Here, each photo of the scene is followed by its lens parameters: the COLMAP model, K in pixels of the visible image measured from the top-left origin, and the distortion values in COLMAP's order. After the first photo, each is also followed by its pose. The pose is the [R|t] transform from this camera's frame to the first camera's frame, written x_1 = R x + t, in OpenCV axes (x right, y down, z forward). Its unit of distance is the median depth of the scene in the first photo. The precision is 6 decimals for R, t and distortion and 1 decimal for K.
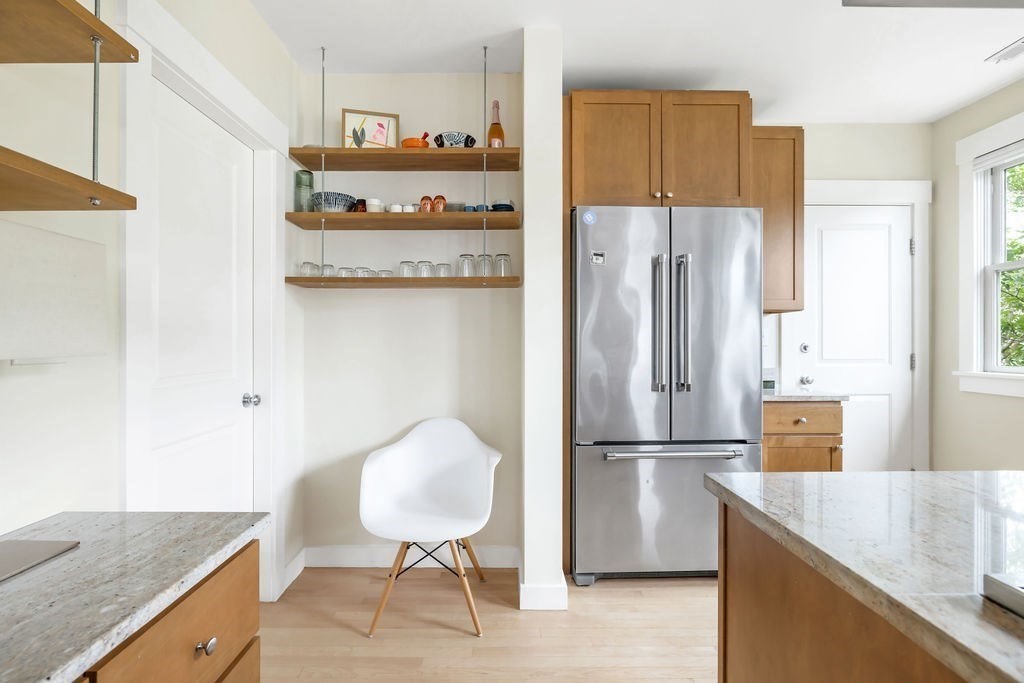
lens RADIAL K [[487.0, 0, 508.5], [0, 487.0, 338.1], [0, 0, 1]] dist [-0.002043, -0.000176]
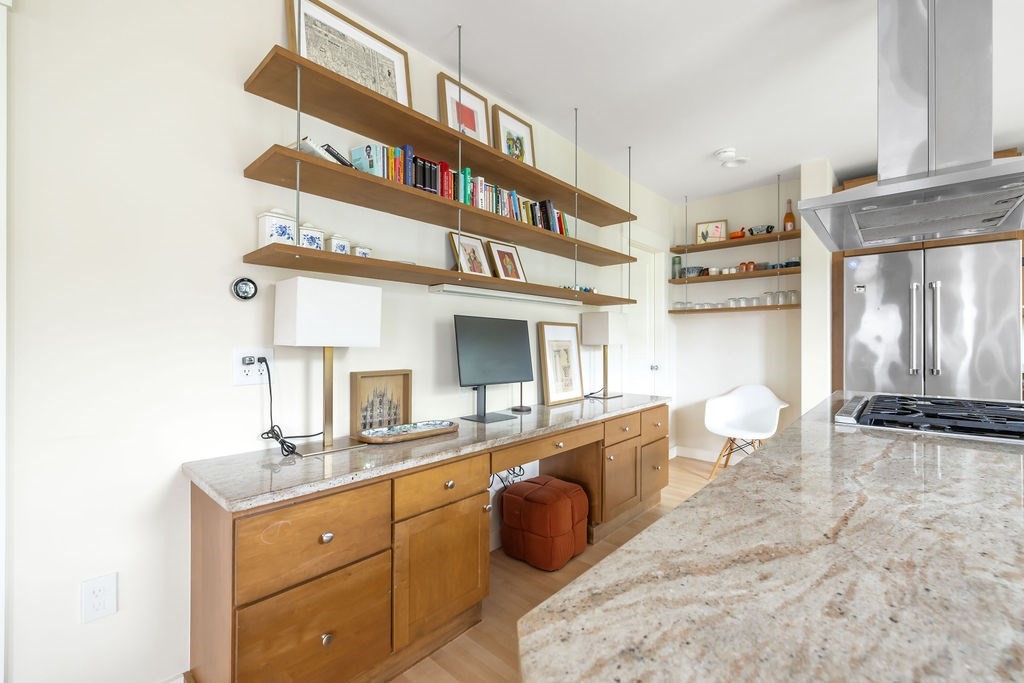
lens RADIAL K [[430.5, 0, 514.4], [0, 430.5, 339.6], [0, 0, 1]] dist [0.000926, -0.000016]
pose [[0.744619, -0.005755, -0.667465, 0.268071], [0.003927, 0.999983, -0.004241, 0.003132], [0.667478, 0.000537, 0.744629, -0.777815]]
